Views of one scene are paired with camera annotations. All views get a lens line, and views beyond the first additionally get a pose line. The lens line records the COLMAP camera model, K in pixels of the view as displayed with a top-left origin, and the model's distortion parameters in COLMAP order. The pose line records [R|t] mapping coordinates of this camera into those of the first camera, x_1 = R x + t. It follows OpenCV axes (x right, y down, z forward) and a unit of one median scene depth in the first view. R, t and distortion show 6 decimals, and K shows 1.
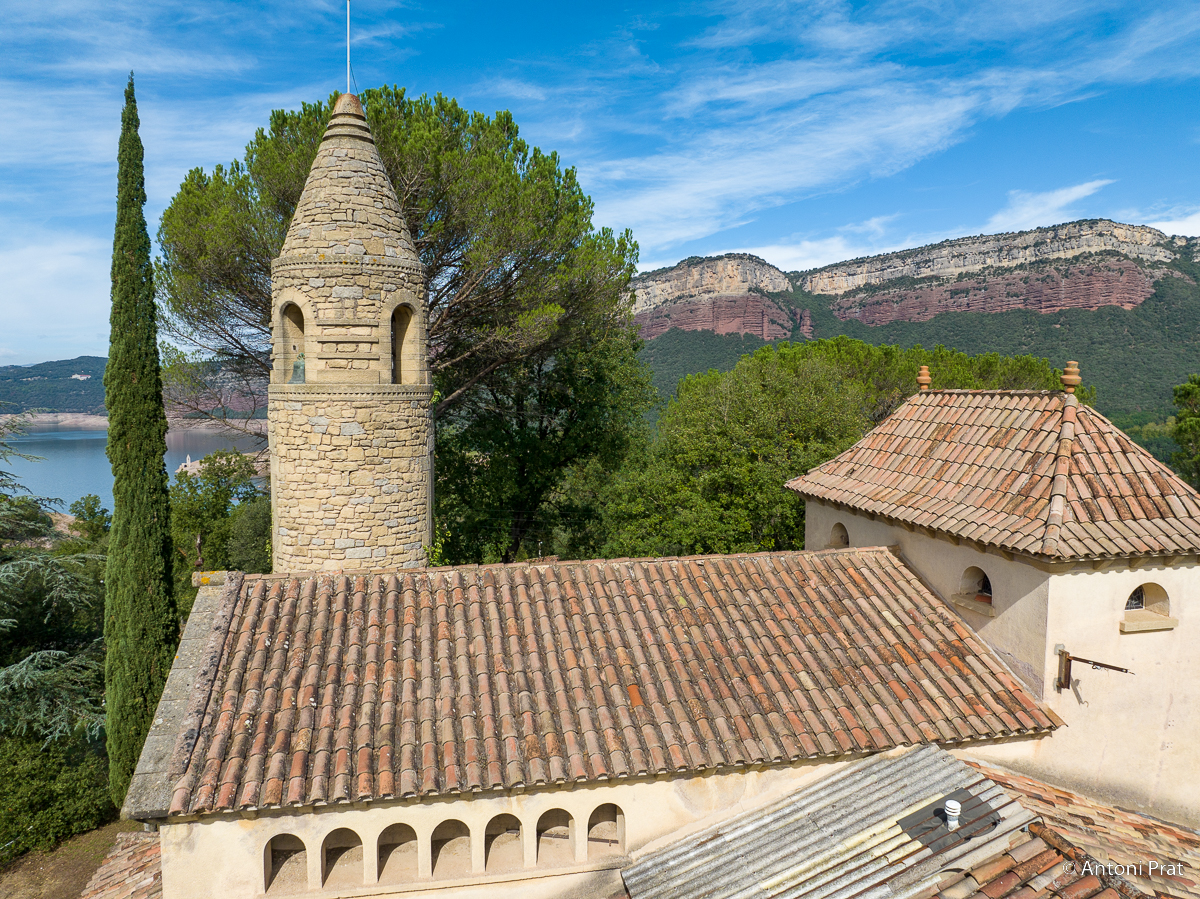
lens RADIAL K [[843.0, 0, 600.0], [0, 843.0, 449.5], [0, 0, 1]] dist [-0.036593, 0.005809]
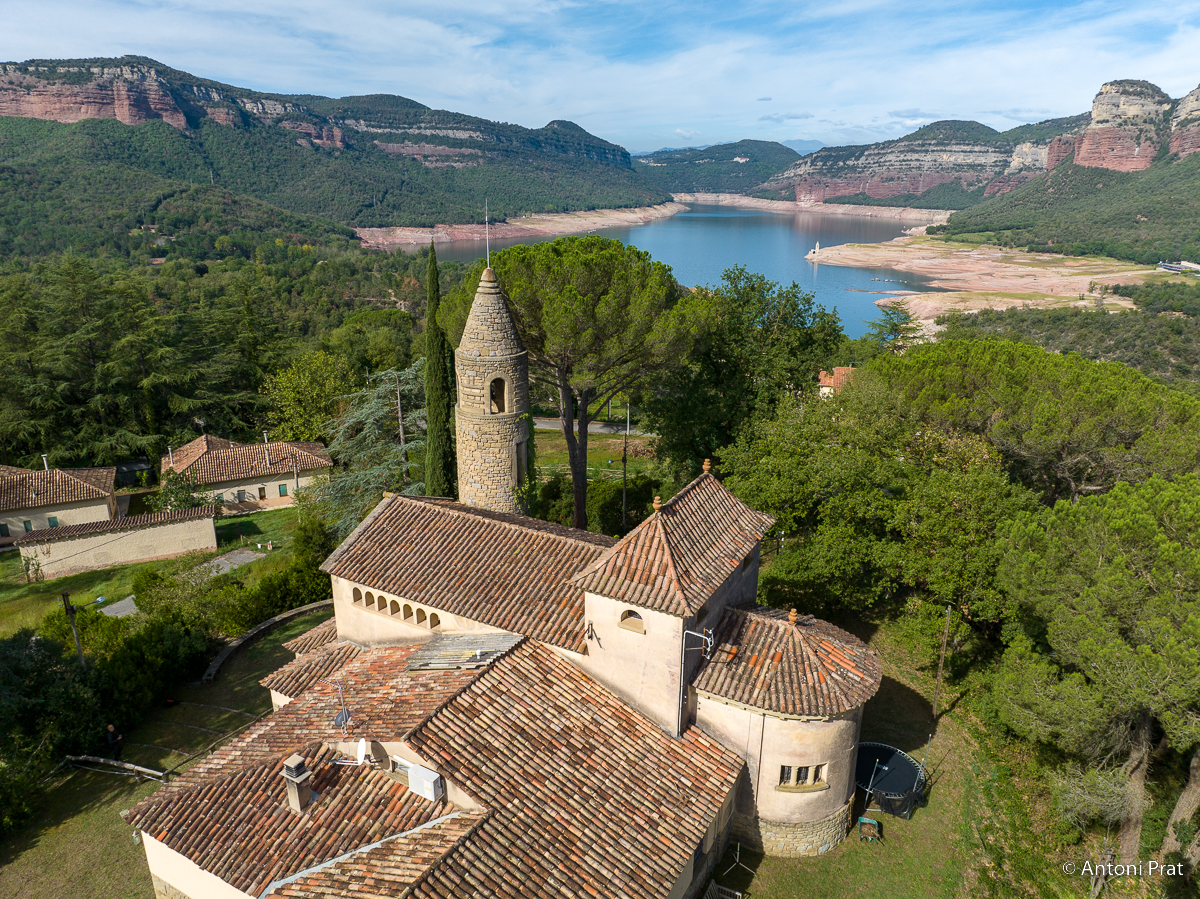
lens RADIAL K [[845.7, 0, 599.1], [0, 845.7, 445.8], [0, 0, 1]] dist [-0.038629, 0.000805]
pose [[0.754325, 0.212225, -0.621252, 1.338971], [-0.057328, 0.963987, 0.259698, -0.584500], [0.653993, -0.160281, 0.739326, -0.441954]]
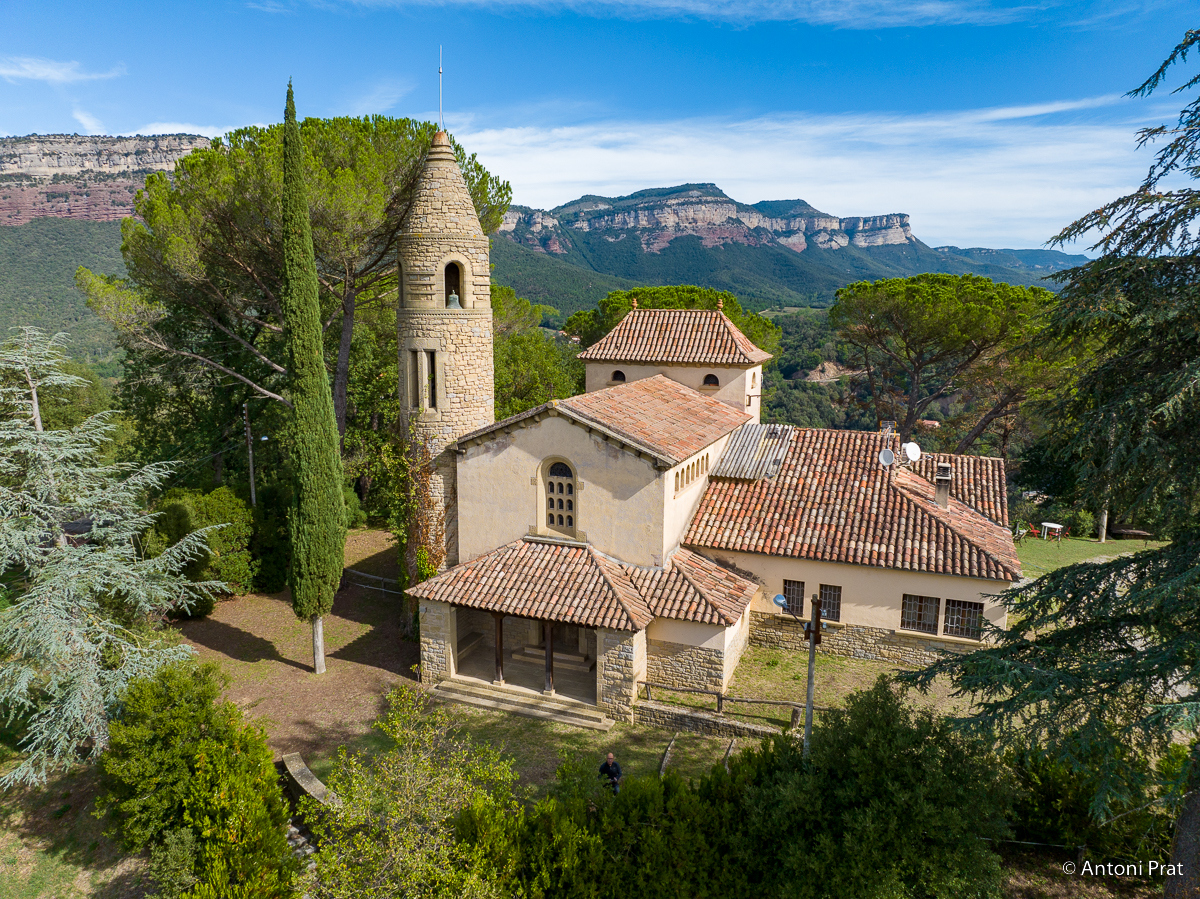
lens RADIAL K [[843.0, 0, 600.0], [0, 843.0, 449.5], [0, 0, 1]] dist [-0.036593, 0.005809]
pose [[0.558312, -0.143559, 0.817116, -1.636944], [0.059030, 0.989293, 0.133475, -0.005170], [-0.827528, -0.026286, 0.560809, -0.219496]]
